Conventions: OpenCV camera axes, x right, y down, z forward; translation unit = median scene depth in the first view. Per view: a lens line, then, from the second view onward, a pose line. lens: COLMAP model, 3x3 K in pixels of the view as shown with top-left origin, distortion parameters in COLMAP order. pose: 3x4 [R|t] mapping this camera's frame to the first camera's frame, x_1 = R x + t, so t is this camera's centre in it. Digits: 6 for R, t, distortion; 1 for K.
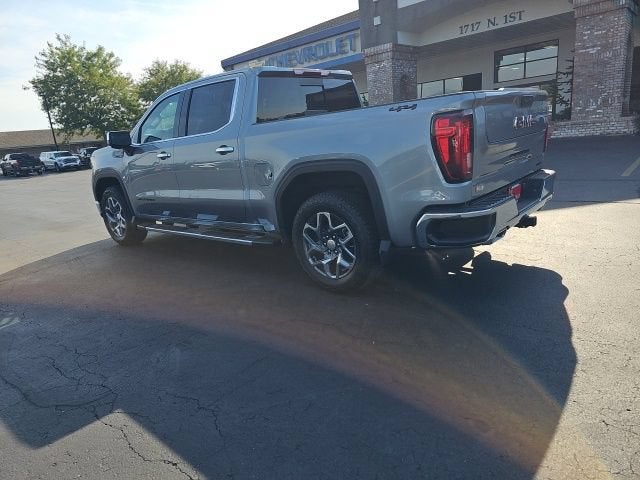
lens RADIAL K [[418.3, 0, 320.0], [0, 418.3, 240.0], [0, 0, 1]] dist [0.059420, -0.047223]
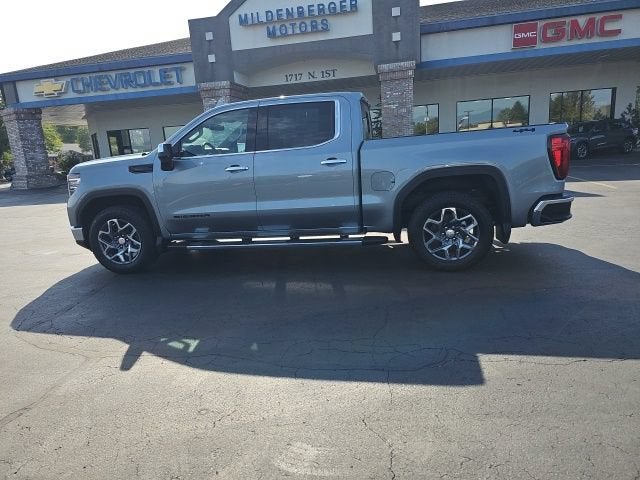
lens RADIAL K [[415.6, 0, 323.0], [0, 415.6, 240.5], [0, 0, 1]] dist [0.052741, -0.042073]
pose [[0.864601, -0.067953, 0.497843, -0.600509], [0.107844, 0.992819, -0.051776, 0.035559], [-0.490749, 0.098455, 0.865721, 0.054712]]
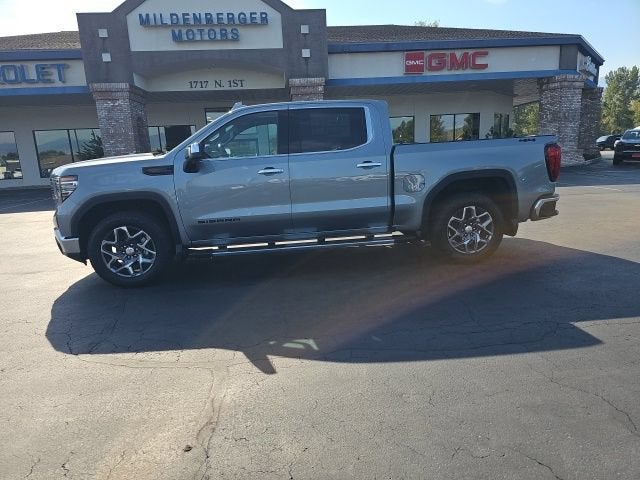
lens RADIAL K [[415.6, 0, 323.0], [0, 415.6, 240.5], [0, 0, 1]] dist [0.052741, -0.042073]
pose [[0.685296, -0.082307, 0.723598, -0.865292], [0.163229, 0.985674, -0.042471, 0.017384], [-0.709736, 0.147218, 0.688914, 0.233259]]
